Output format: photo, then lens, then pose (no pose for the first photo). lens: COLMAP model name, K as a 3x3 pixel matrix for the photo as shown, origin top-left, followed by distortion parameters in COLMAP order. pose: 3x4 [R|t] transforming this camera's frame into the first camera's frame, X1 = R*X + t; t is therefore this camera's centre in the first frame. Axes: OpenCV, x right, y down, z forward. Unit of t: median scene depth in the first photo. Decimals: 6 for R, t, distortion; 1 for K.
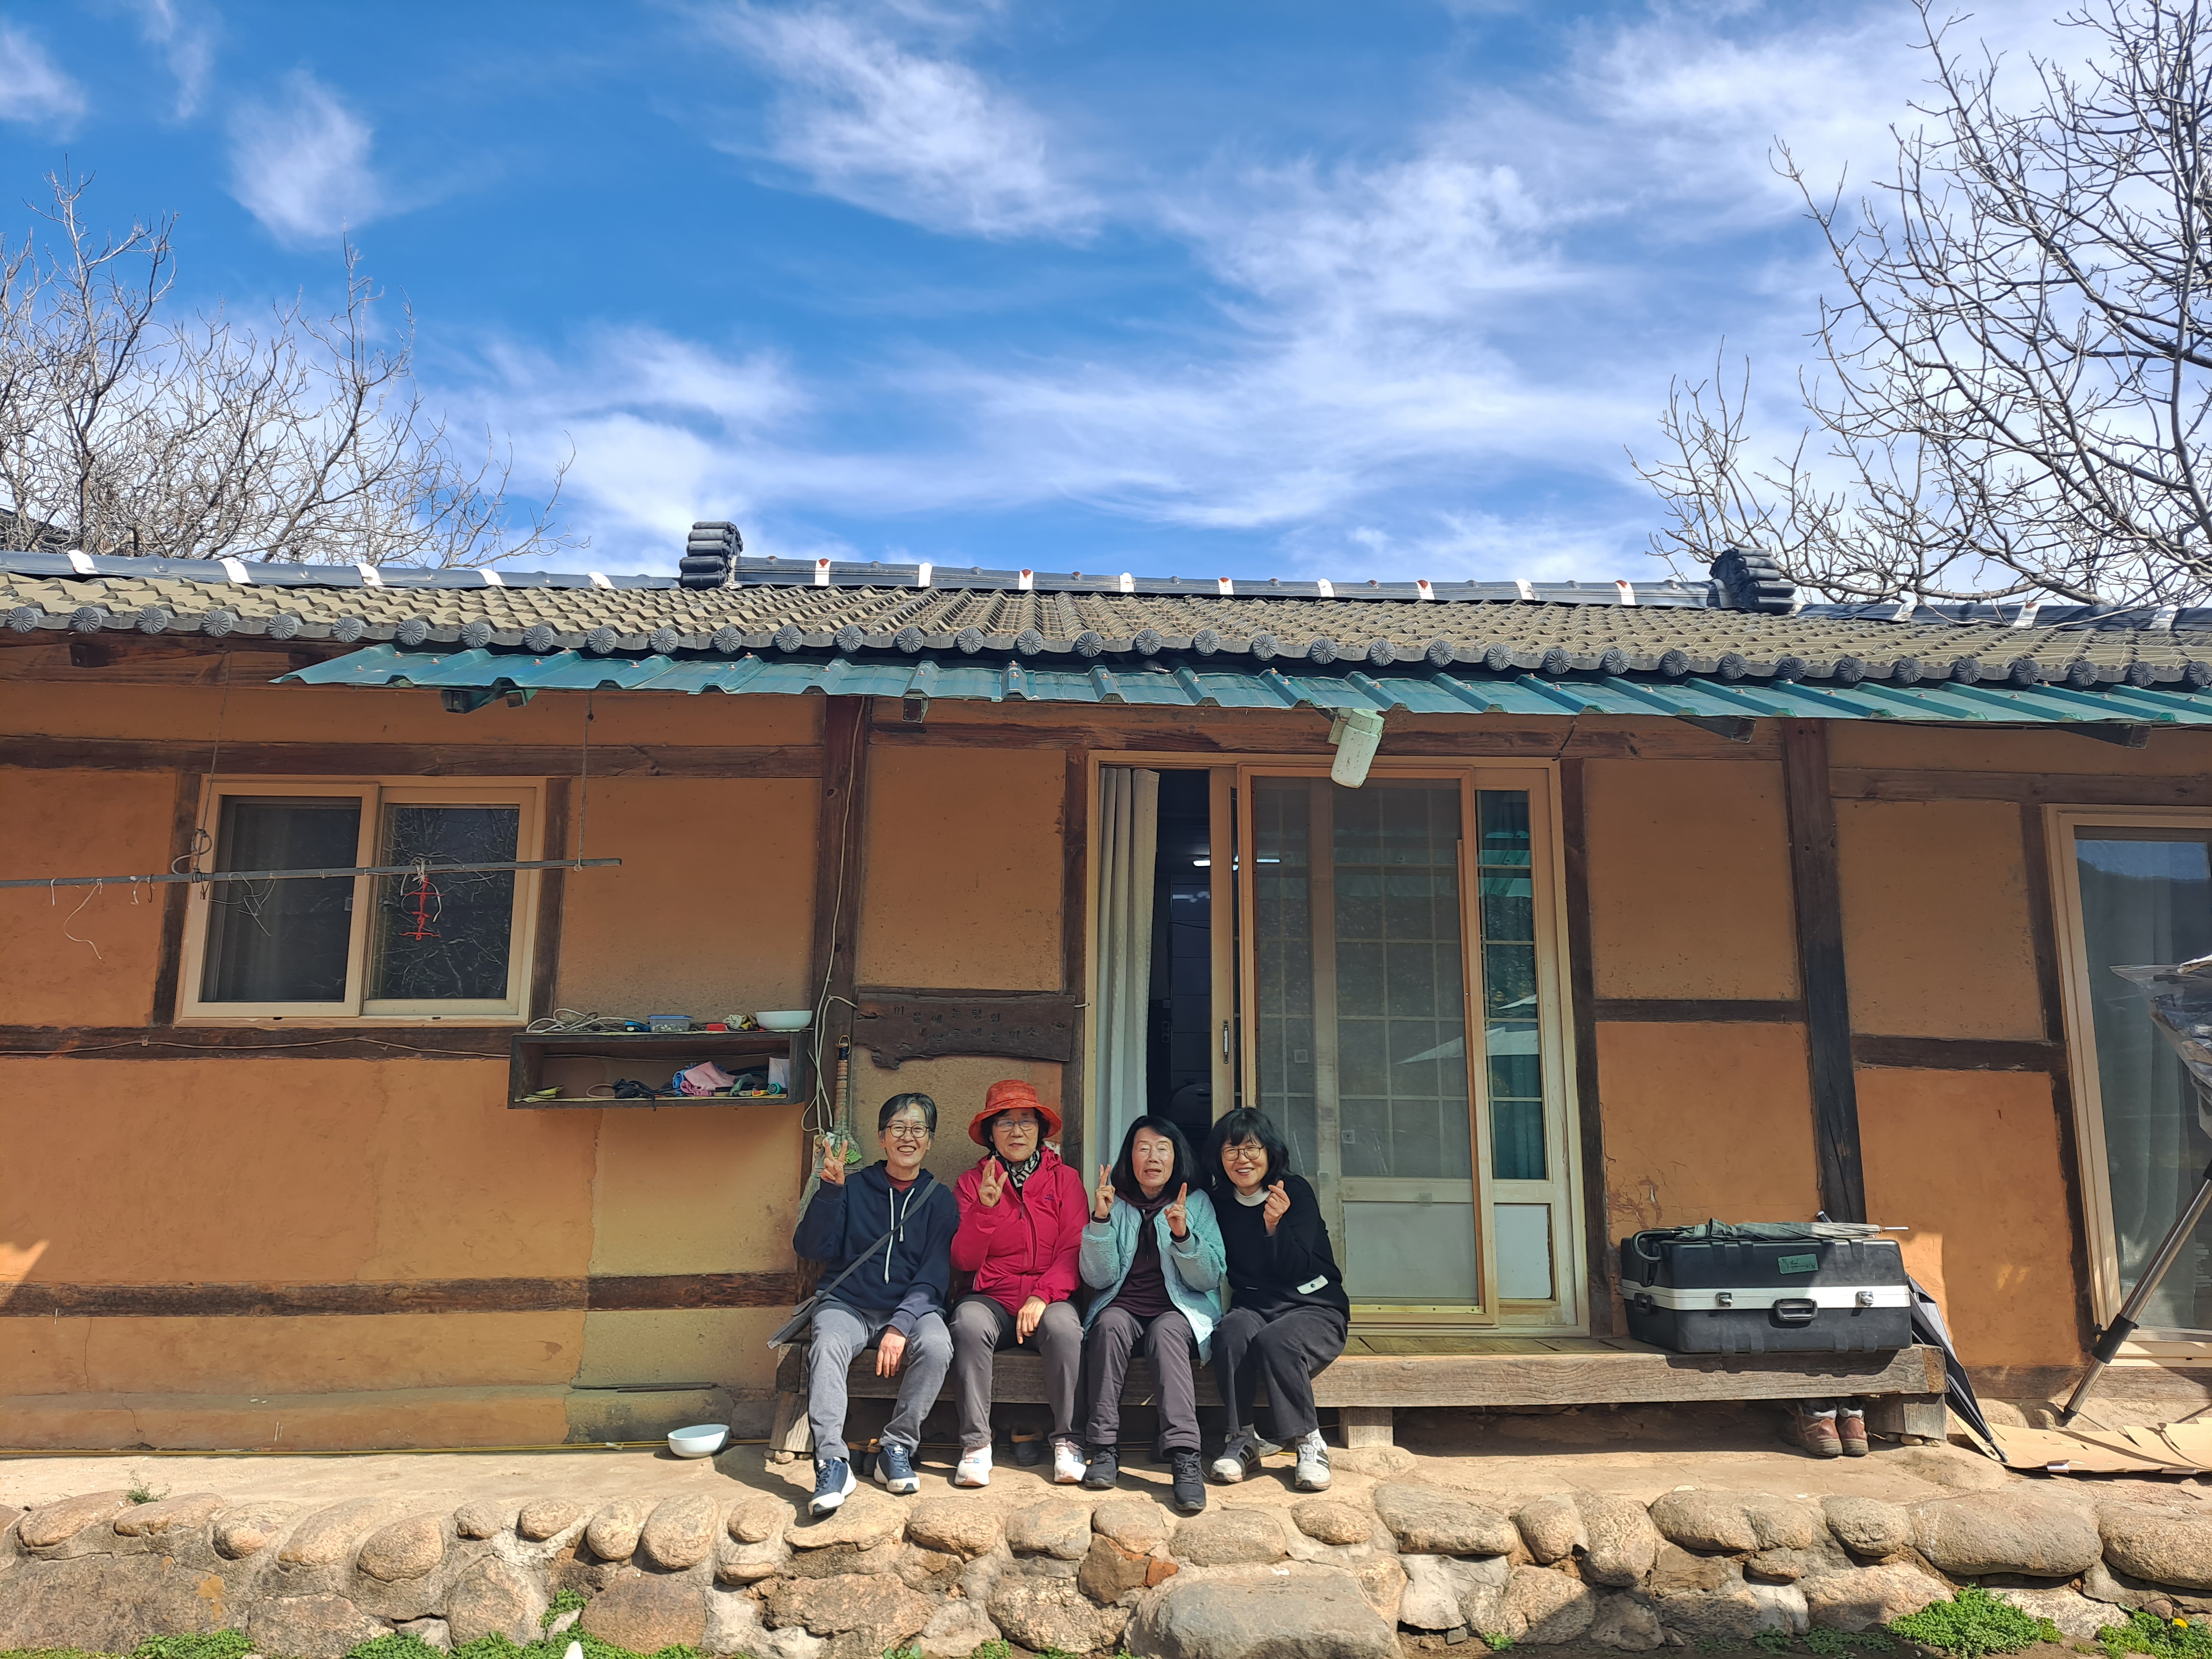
lens RADIAL K [[1493.1, 0, 1106.0], [0, 1493.1, 829.5], [0, 0, 1]] dist [0.116270, -0.125214]
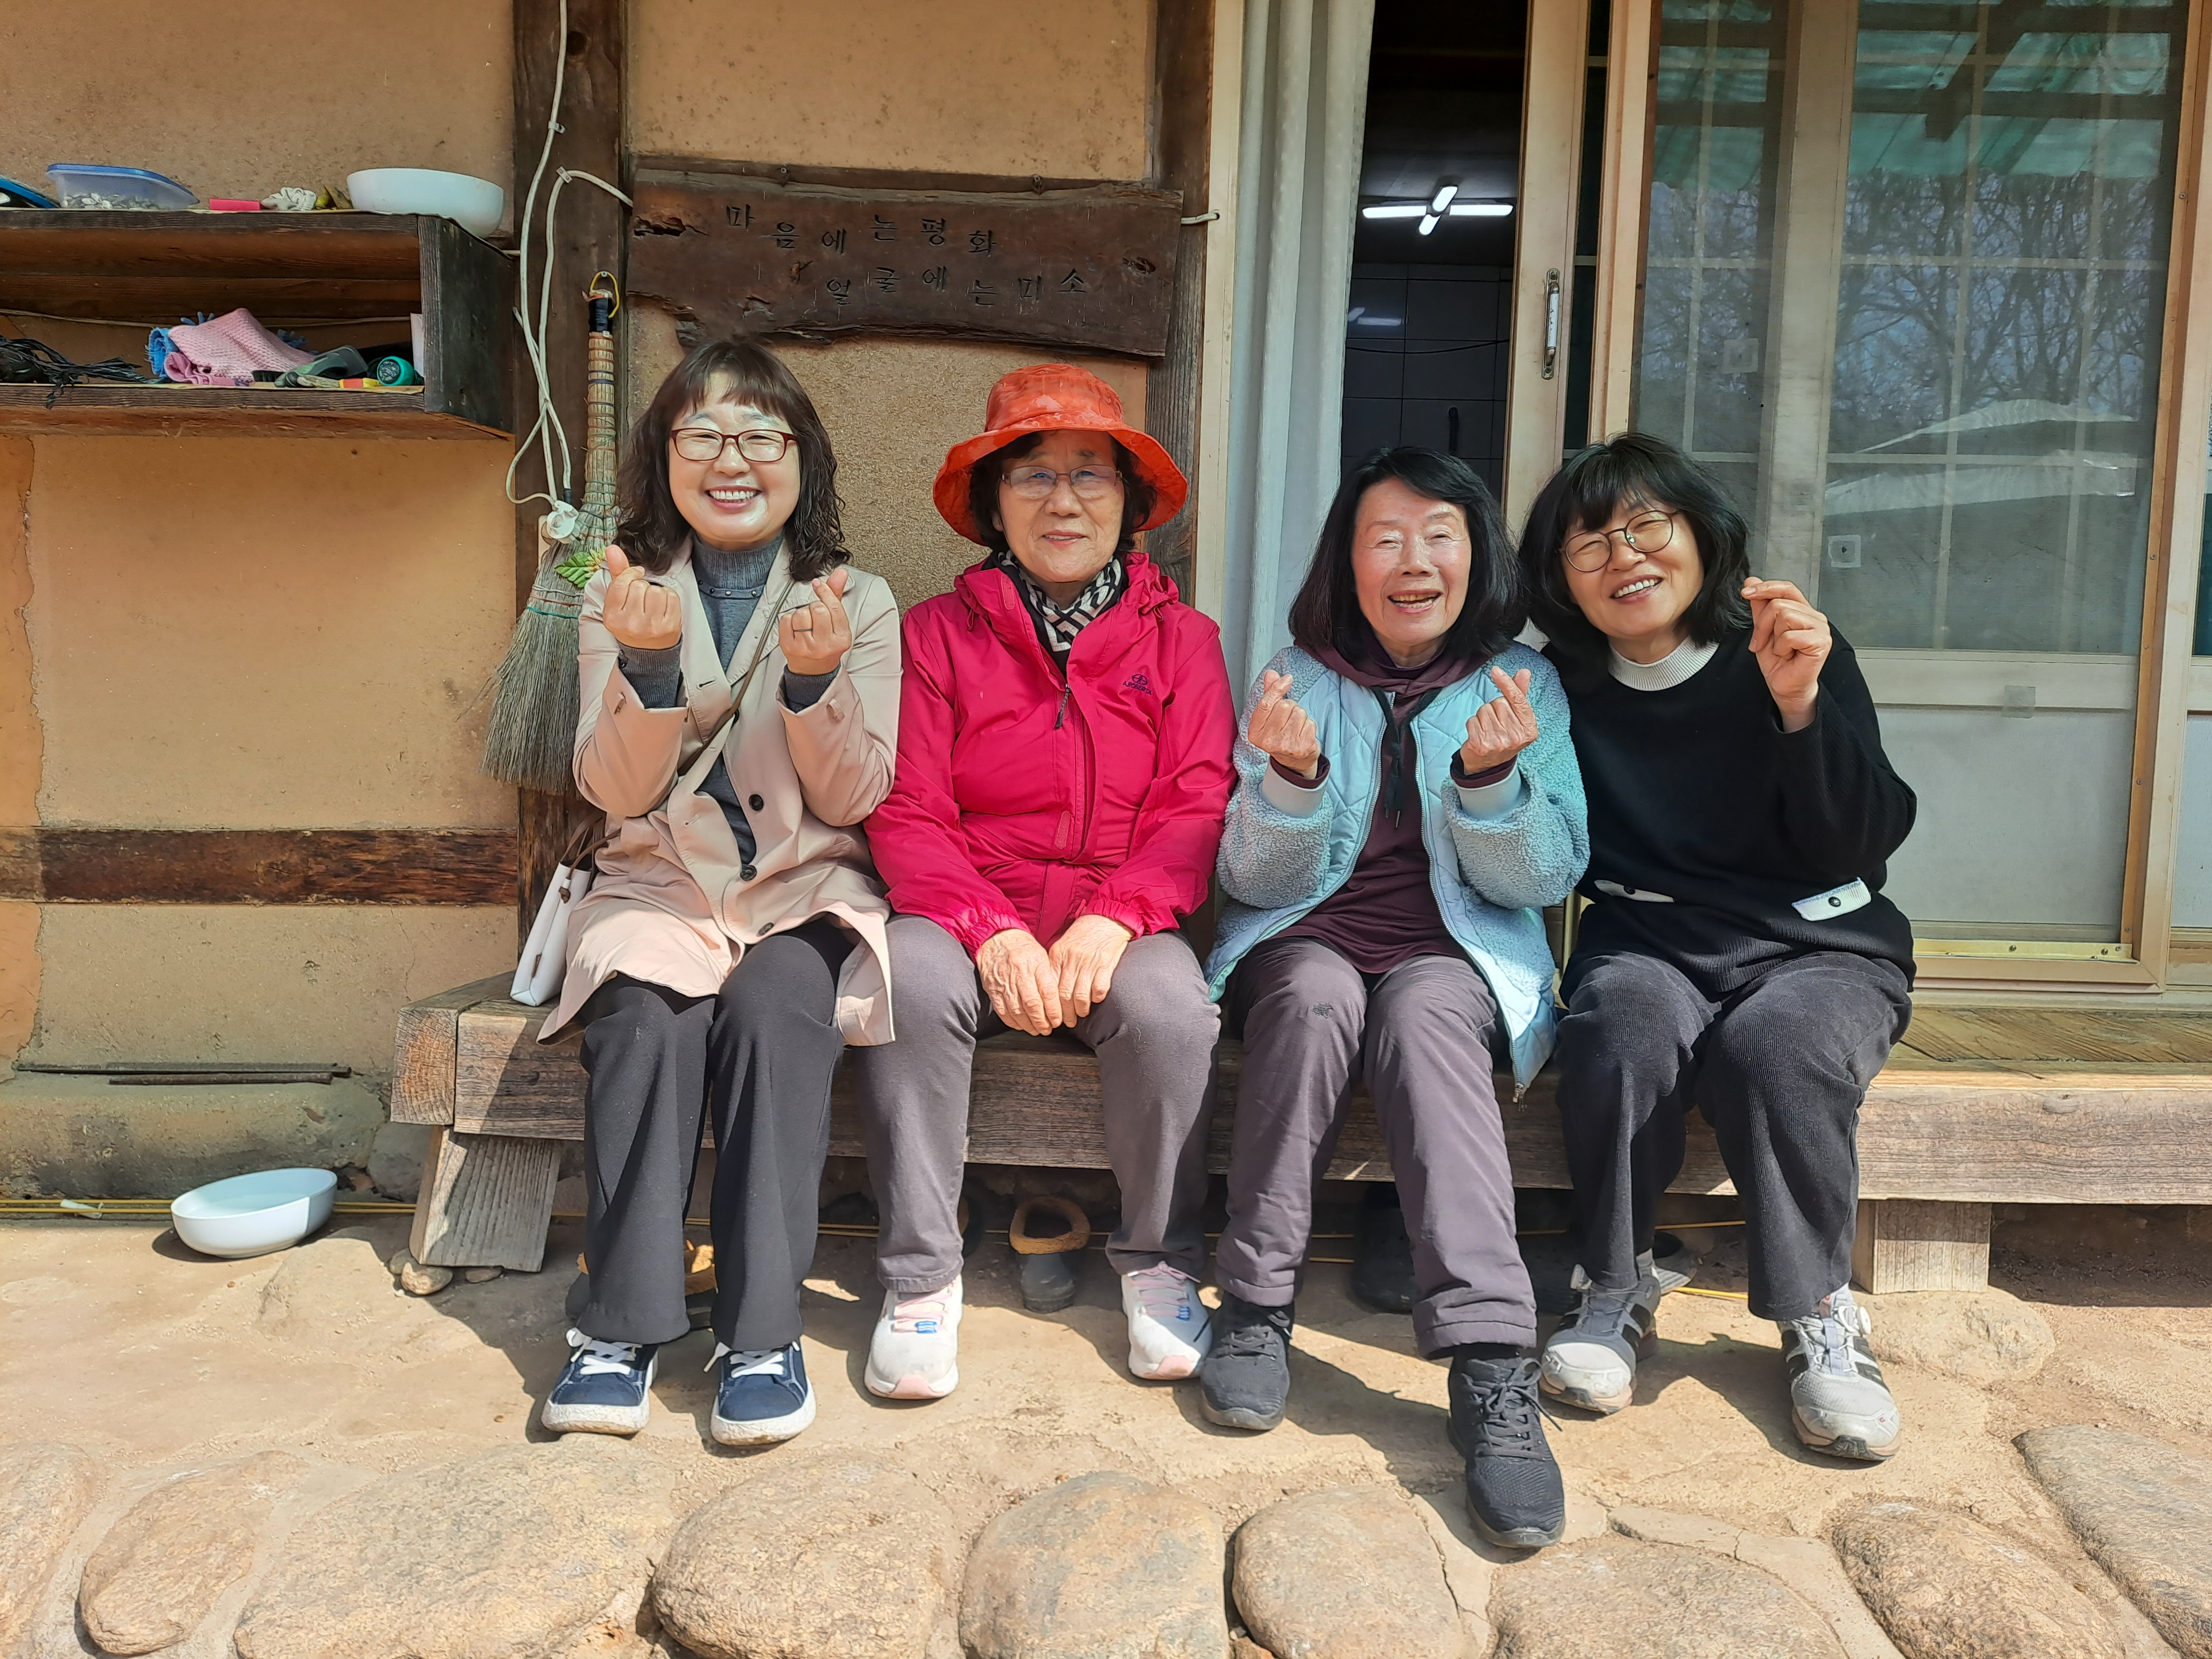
lens RADIAL K [[1500.5, 0, 1111.4], [0, 1500.5, 827.9], [0, 0, 1]] dist [0.095920, -0.076582]
pose [[0.998791, 0.022007, -0.043956, -0.019348], [-0.009504, 0.963767, 0.266577, 0.178133], [0.048230, -0.265837, 0.962811, 0.605377]]
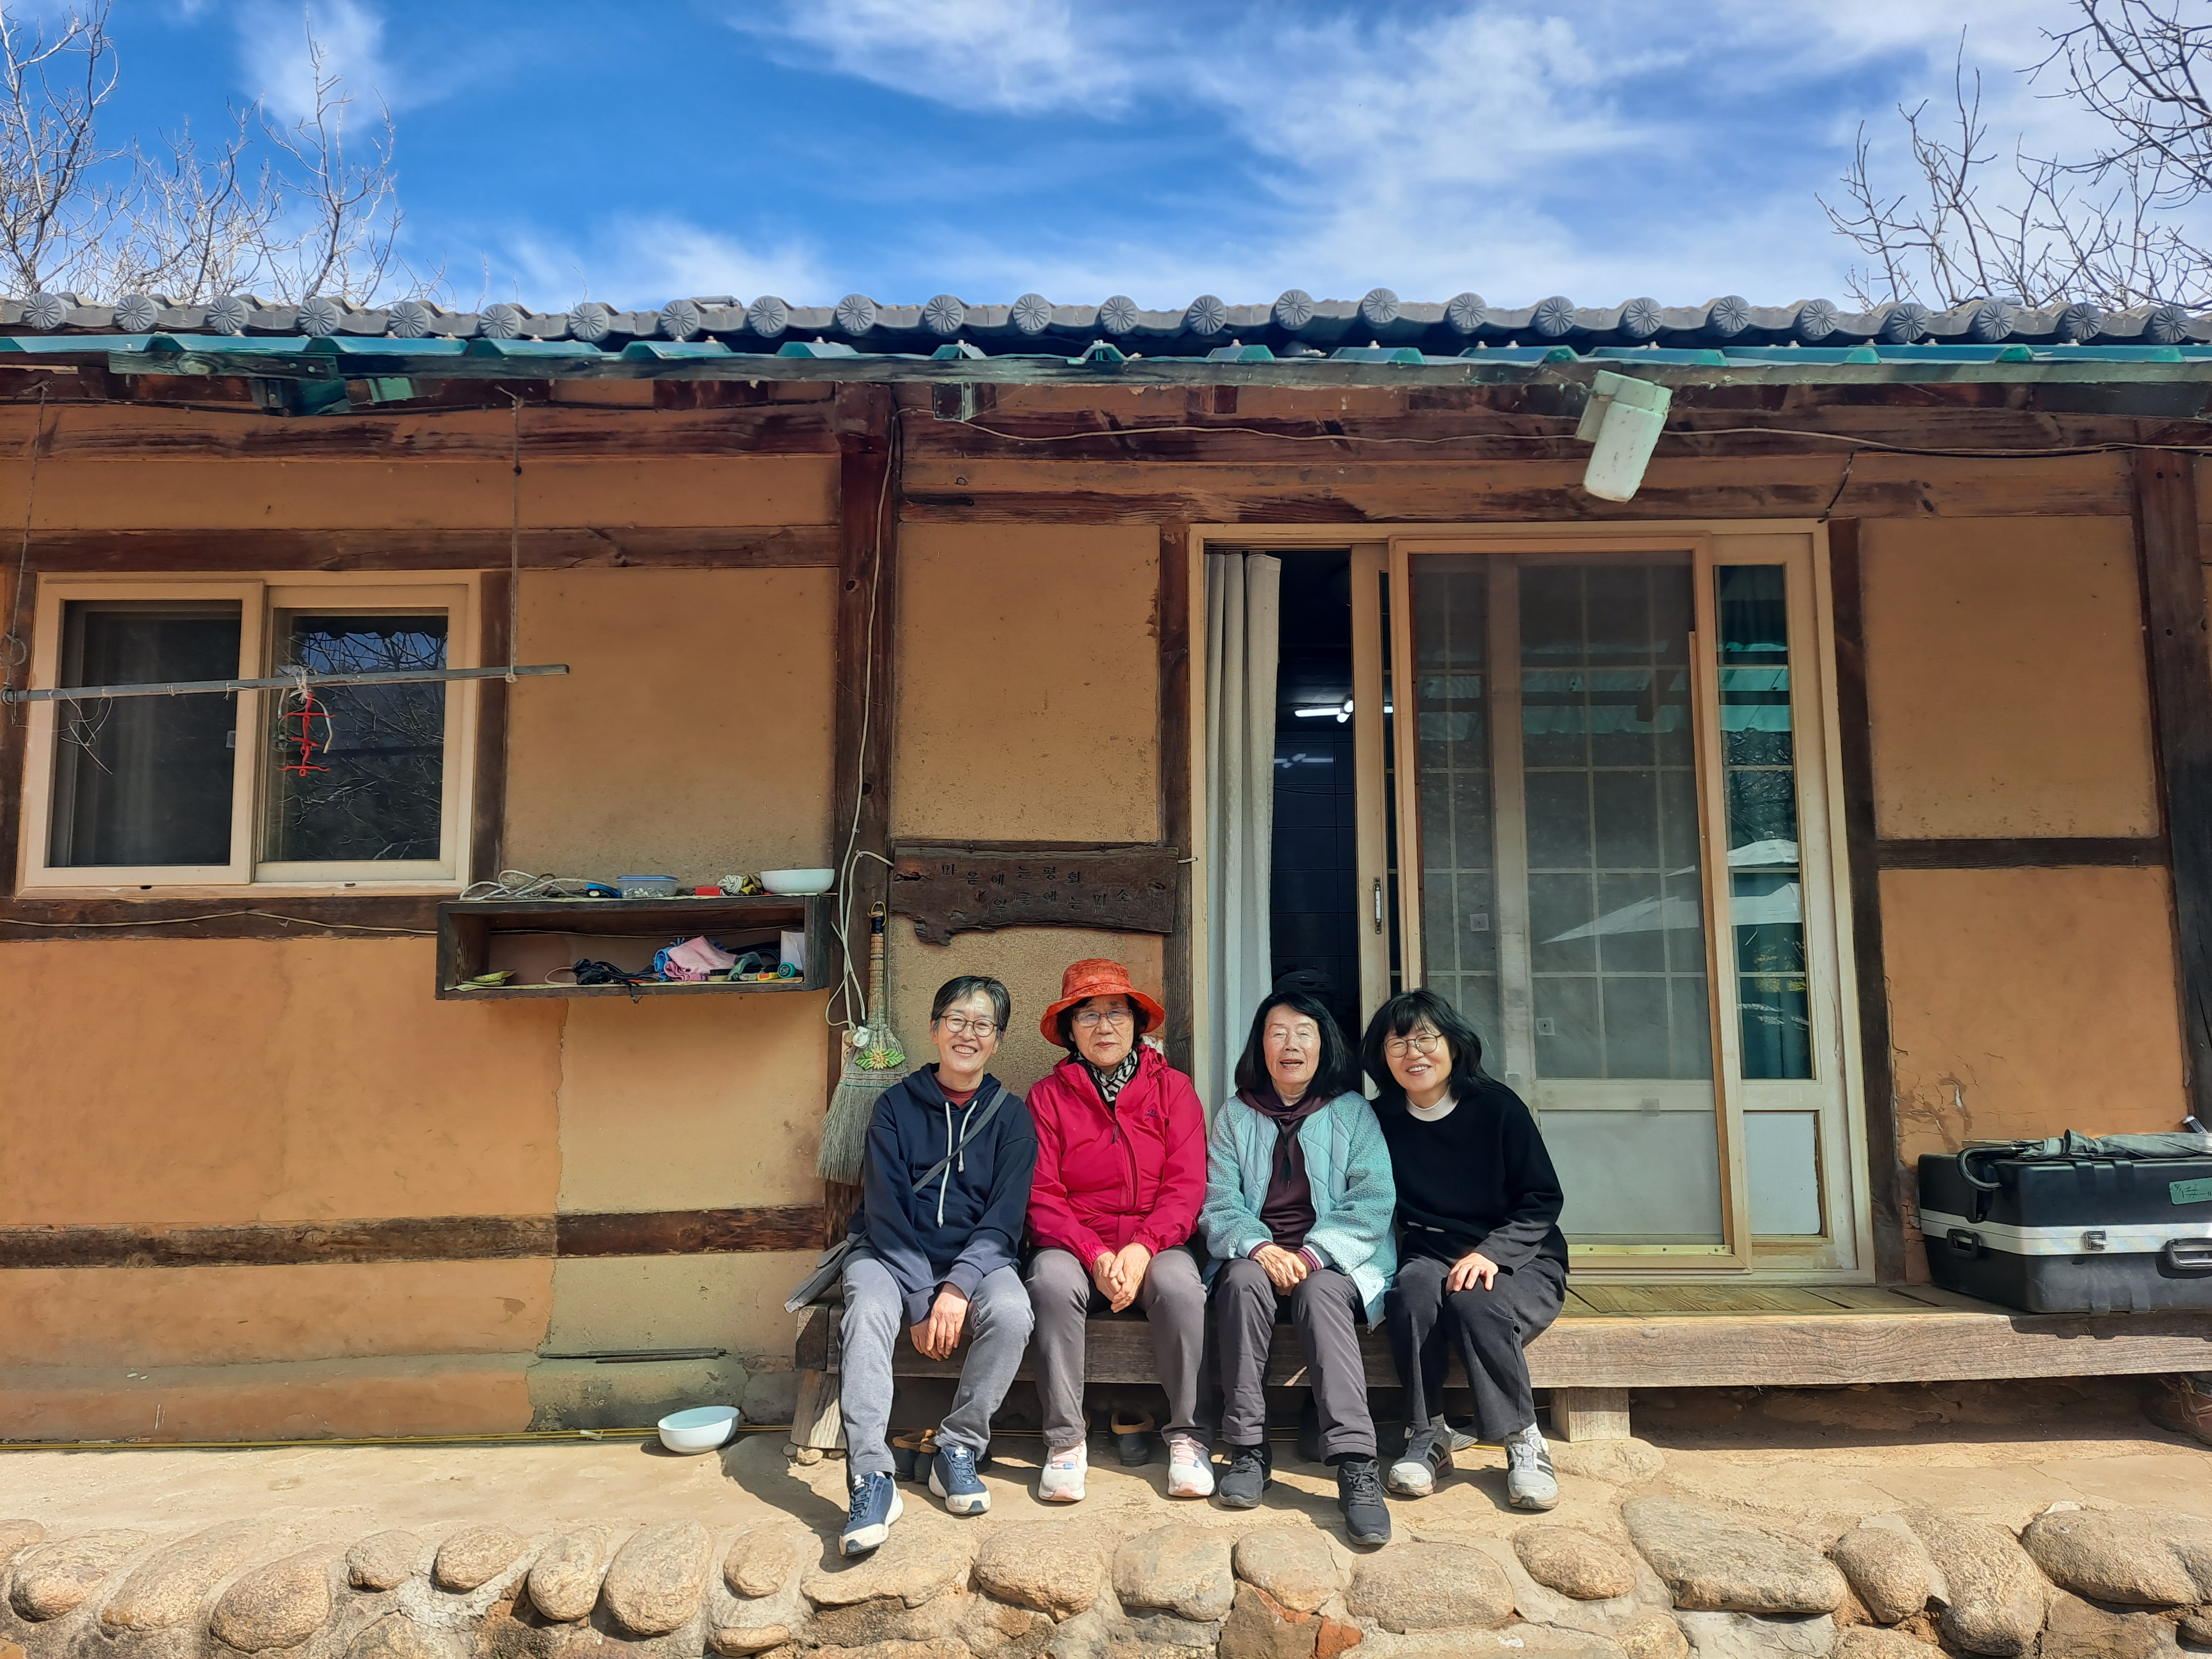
lens RADIAL K [[1500.5, 0, 1111.4], [0, 1500.5, 827.9], [0, 0, 1]] dist [0.095920, -0.076582]
pose [[0.999190, -0.016343, -0.036786, -0.028426], [0.018702, 0.997727, 0.064741, 0.054834], [0.035644, -0.065377, 0.997224, 0.256520]]
